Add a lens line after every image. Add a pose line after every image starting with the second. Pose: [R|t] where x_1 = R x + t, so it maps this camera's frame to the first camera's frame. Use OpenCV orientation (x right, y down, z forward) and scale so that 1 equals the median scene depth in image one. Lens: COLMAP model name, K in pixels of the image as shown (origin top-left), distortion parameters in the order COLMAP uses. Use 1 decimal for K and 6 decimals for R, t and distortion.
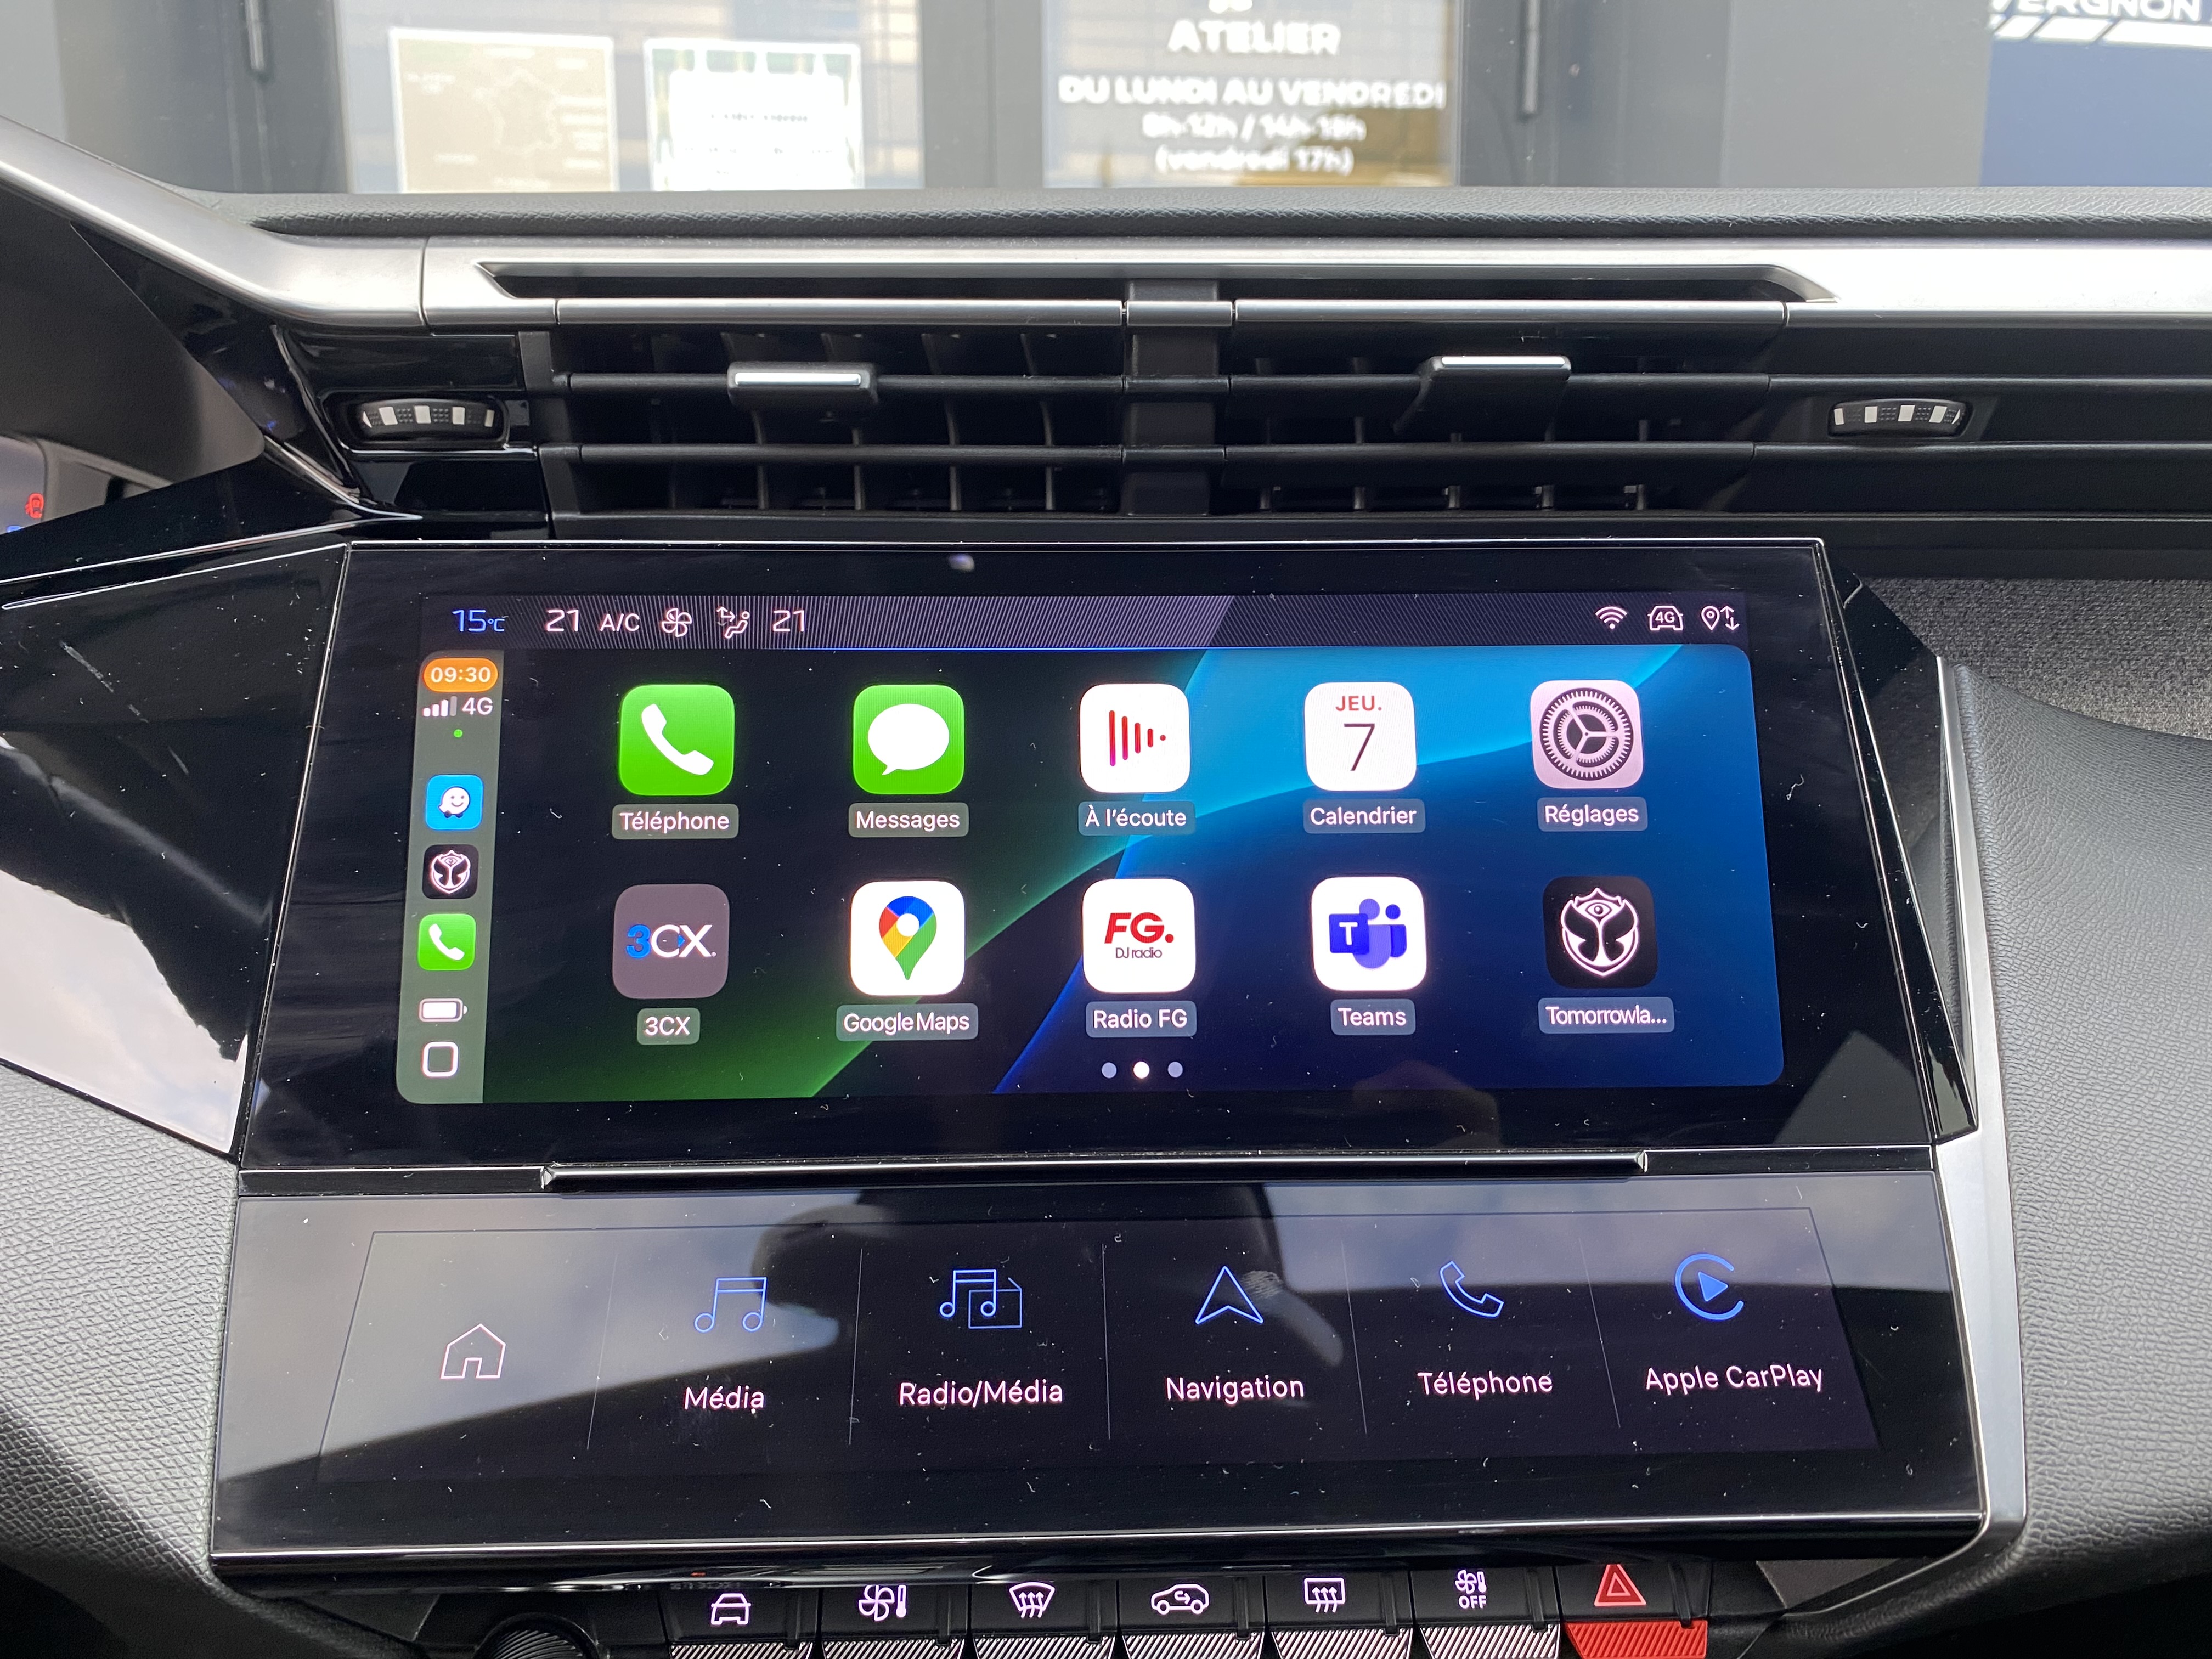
lens RADIAL K [[1697.1, 0, 1106.0], [0, 1697.1, 829.5], [0, 0, 1]] dist [0.003127, -0.001833]
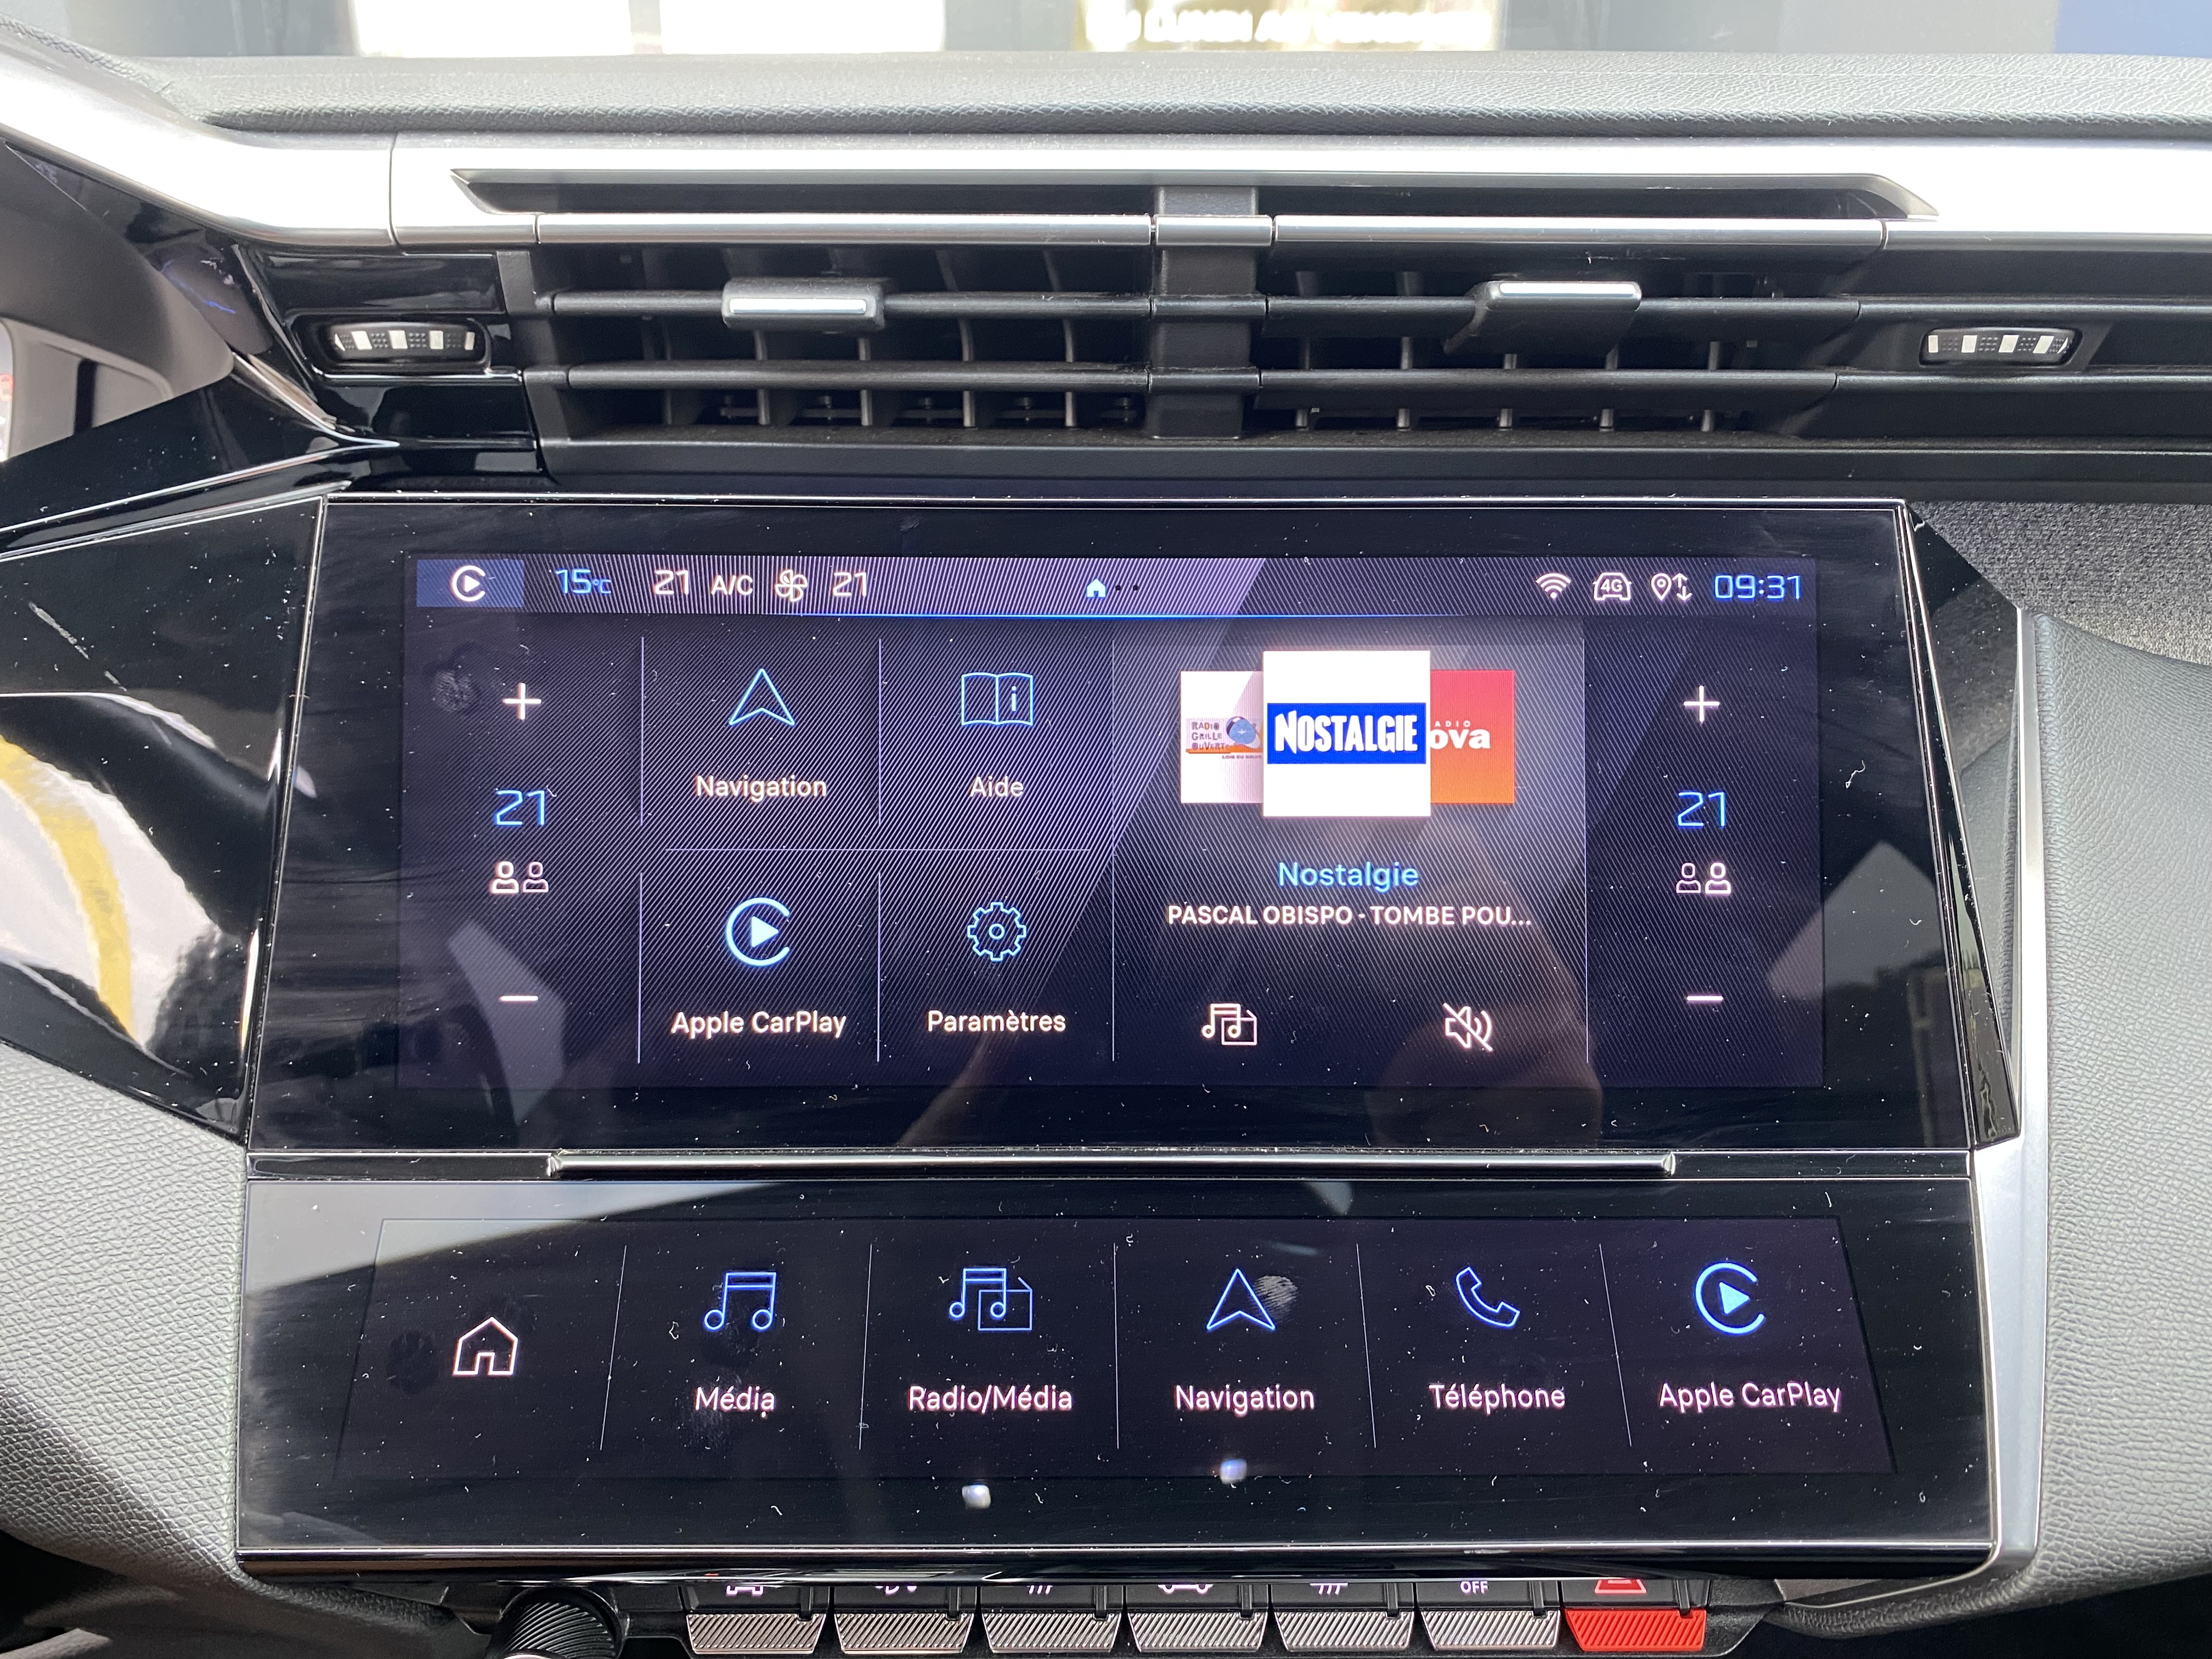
lens RADIAL K [[1701.4, 0, 1086.0], [0, 1701.4, 822.2], [0, 0, 1]] dist [-0.000130, 0.000613]
pose [[0.999628, 0.015344, -0.022556, 0.000159], [-0.011934, 0.989473, 0.144224, -0.138907], [0.024531, -0.143901, 0.989288, 0.054318]]
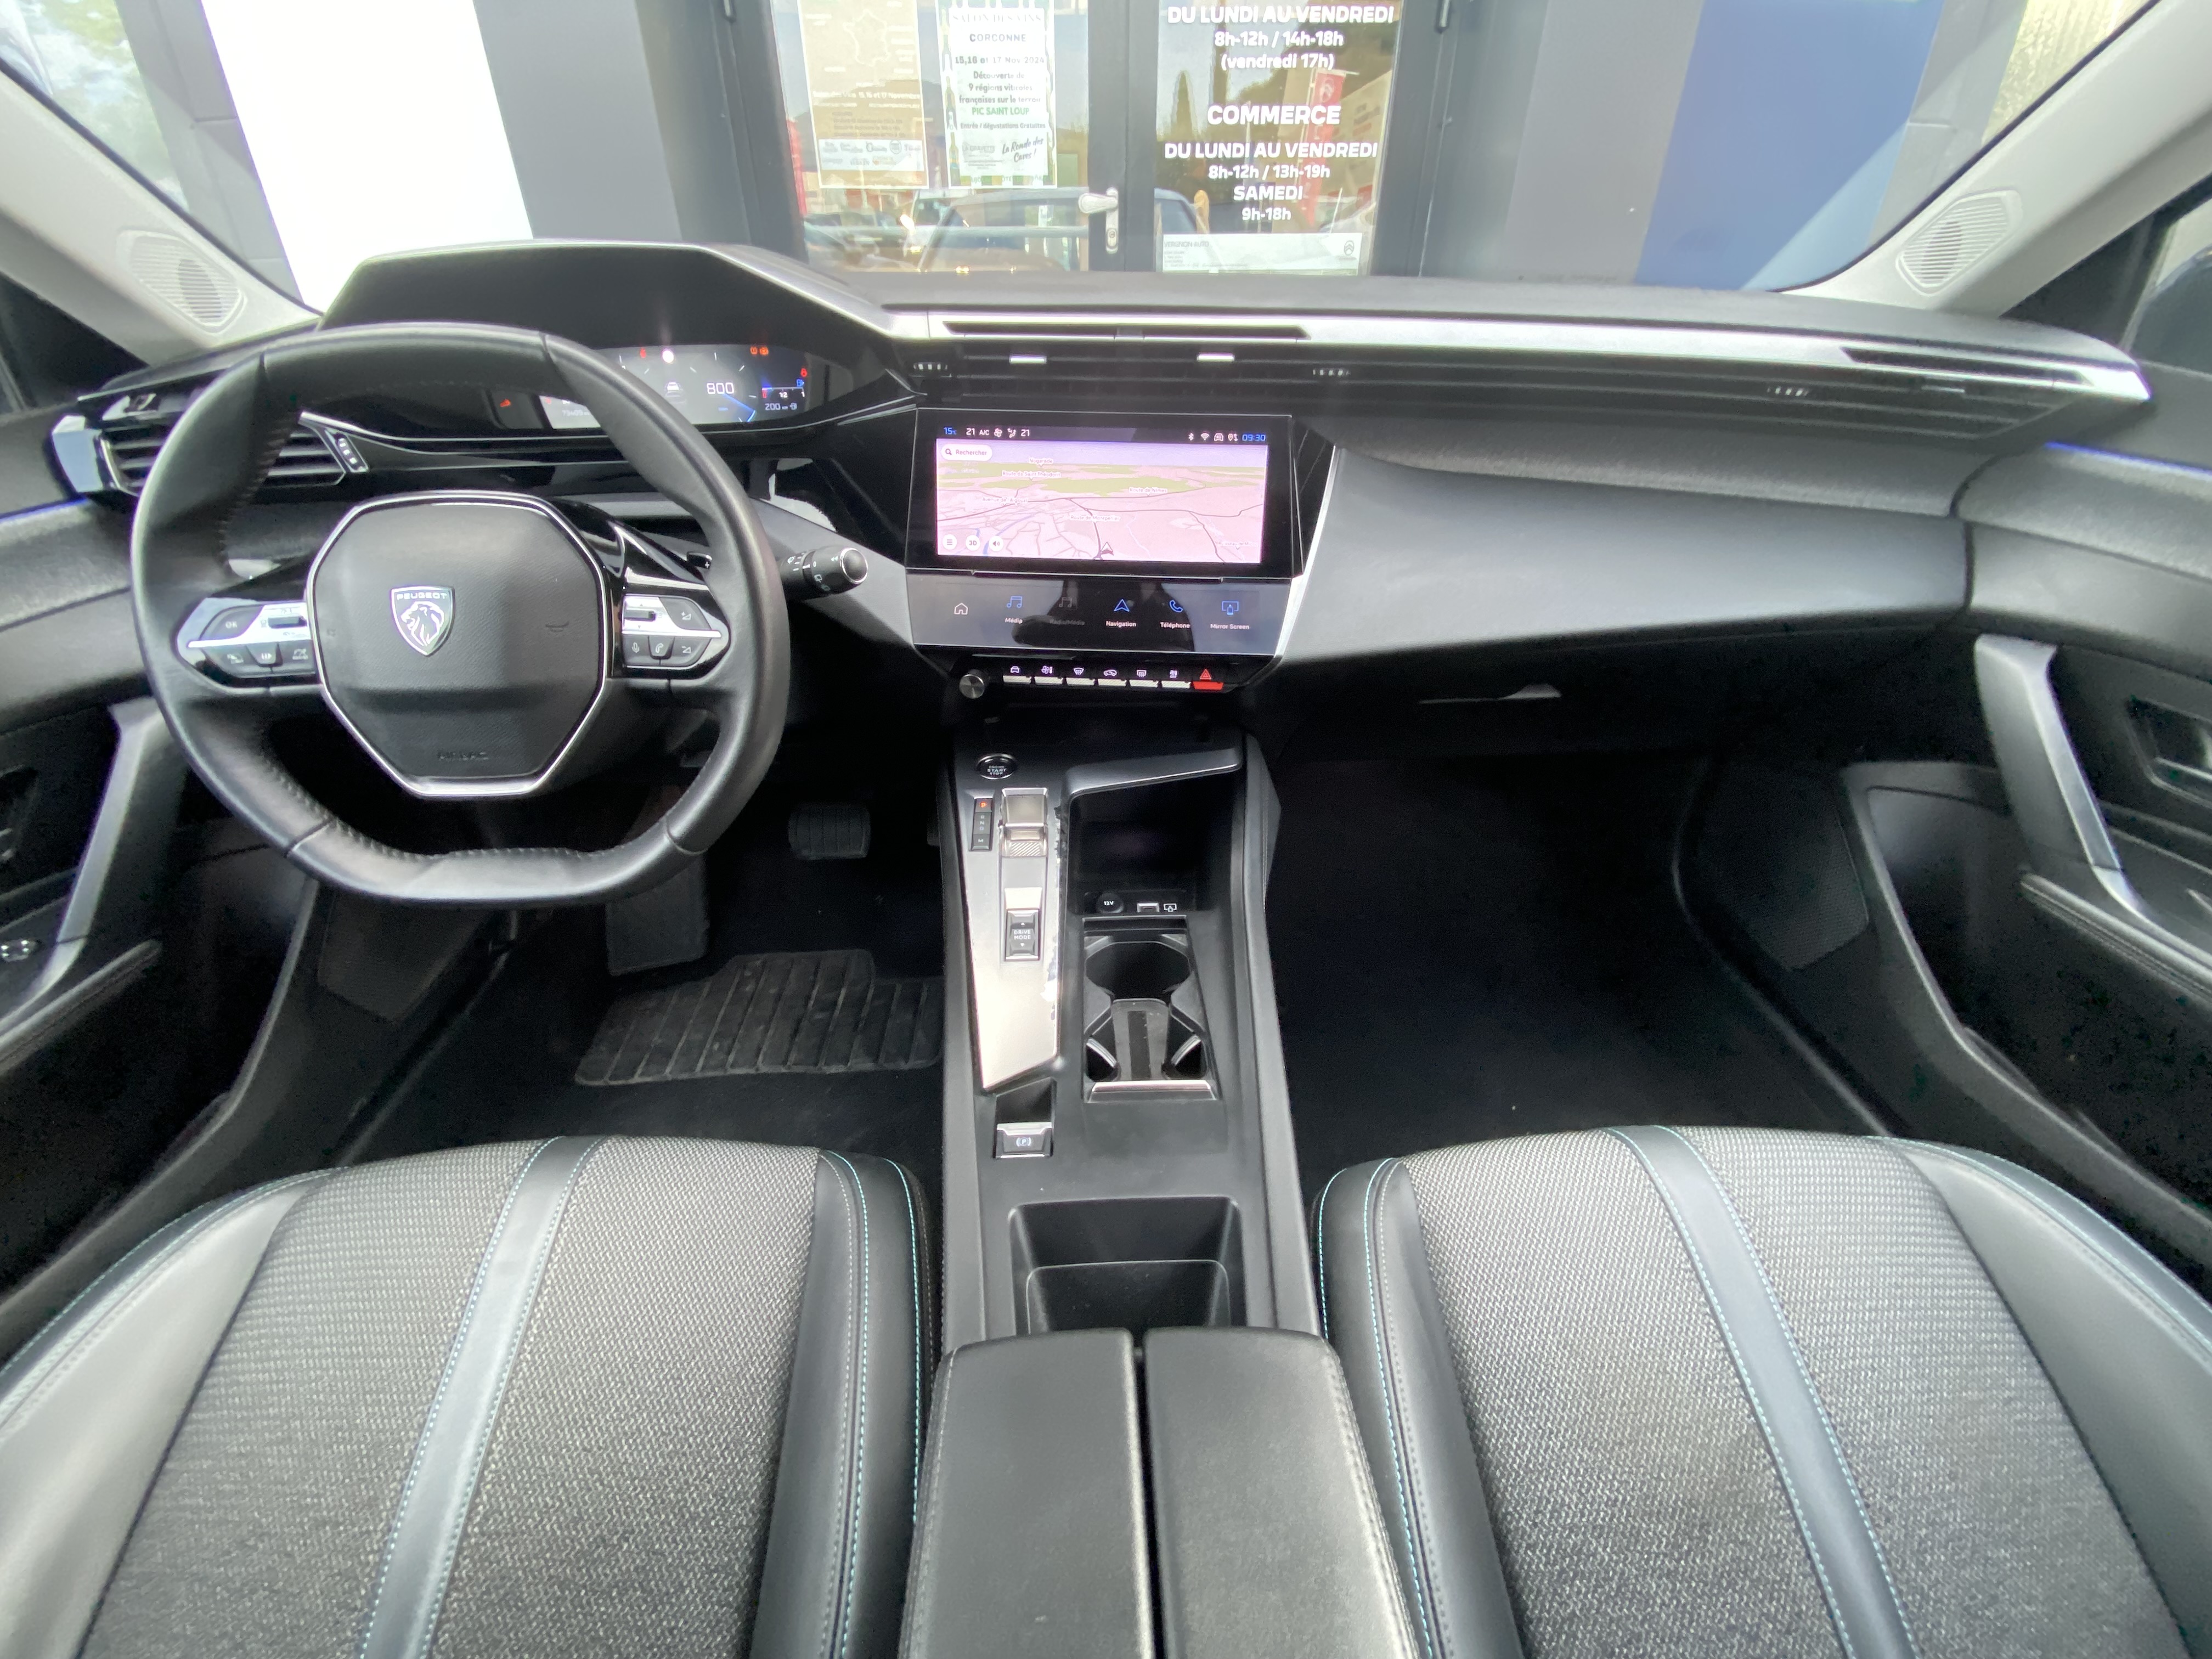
lens RADIAL K [[878.6, 0, 1104.5], [0, 878.6, 867.4], [0, 0, 1]] dist [-0.000442, -0.000148]
pose [[0.995285, 0.063878, -0.072985, 0.233636], [-0.028402, 0.911459, 0.410409, -0.046978], [0.092739, -0.406401, 0.908976, -1.386299]]
